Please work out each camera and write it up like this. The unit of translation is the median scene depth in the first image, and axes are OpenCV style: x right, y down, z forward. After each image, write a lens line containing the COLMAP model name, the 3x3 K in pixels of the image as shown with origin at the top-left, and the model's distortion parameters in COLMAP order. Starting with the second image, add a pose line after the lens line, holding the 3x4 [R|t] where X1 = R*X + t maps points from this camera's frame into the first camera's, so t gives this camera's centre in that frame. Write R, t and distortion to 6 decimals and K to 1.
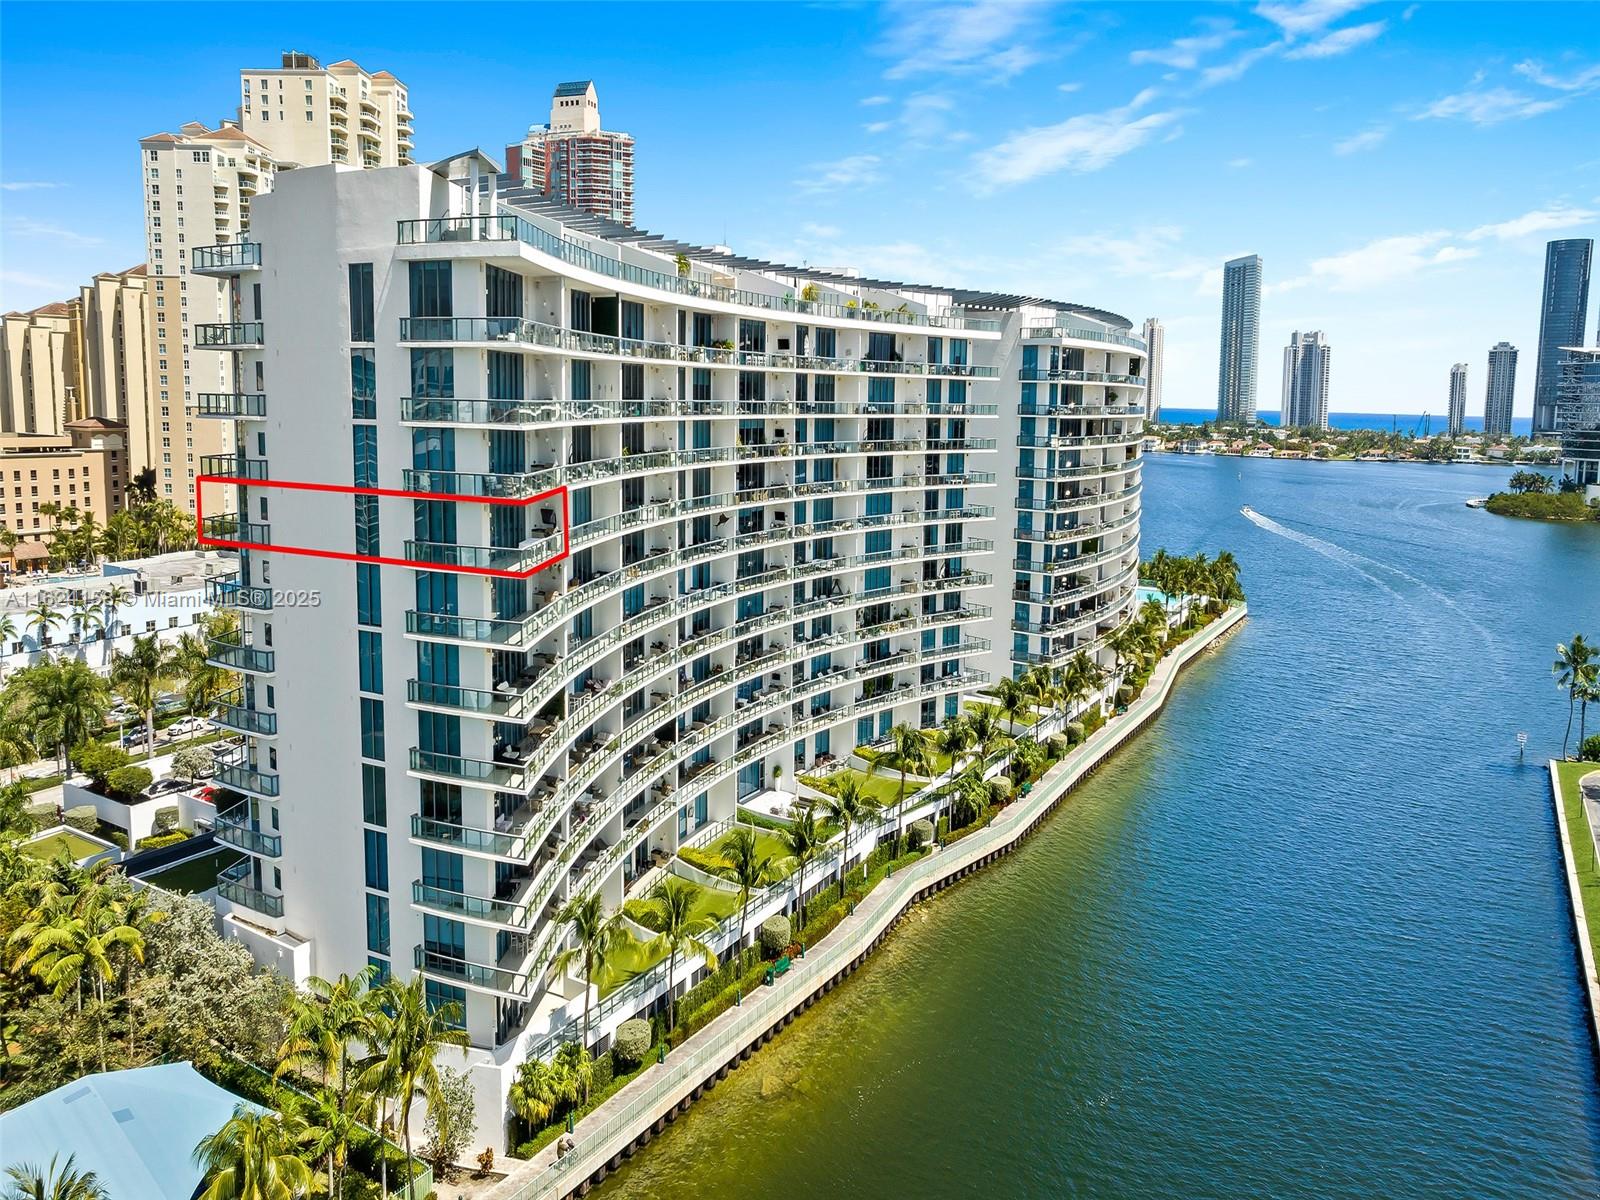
lens RADIAL K [[1127.0, 0, 806.7], [0, 1127.0, 484.4], [0, 0, 1]] dist [-0.000047, -0.000430]
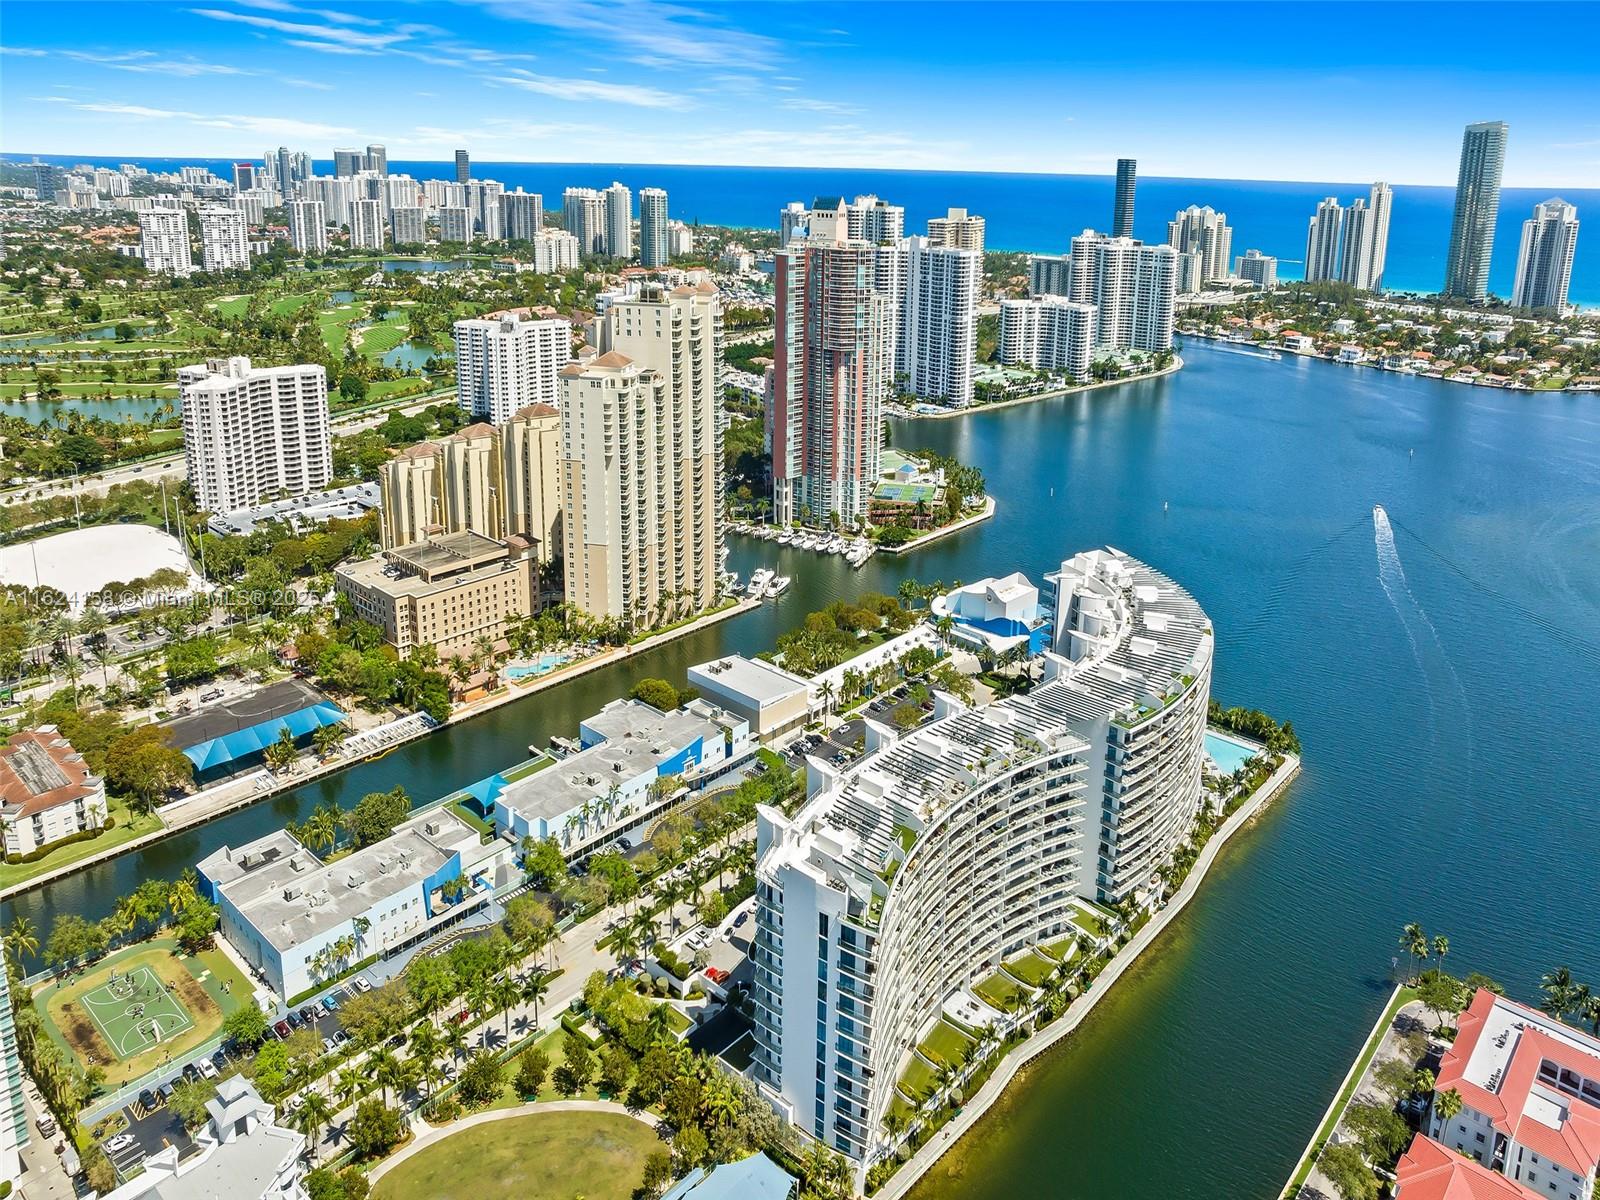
lens RADIAL K [[1145.3, 0, 800.6], [0, 1145.3, 414.3], [0, 0, 1]] dist [-0.012801, 0.001951]
pose [[0.982957, 0.056329, -0.174994, -0.006725], [-0.031156, 0.989174, 0.143400, -0.942631], [0.181177, -0.135503, 0.974071, -0.851457]]
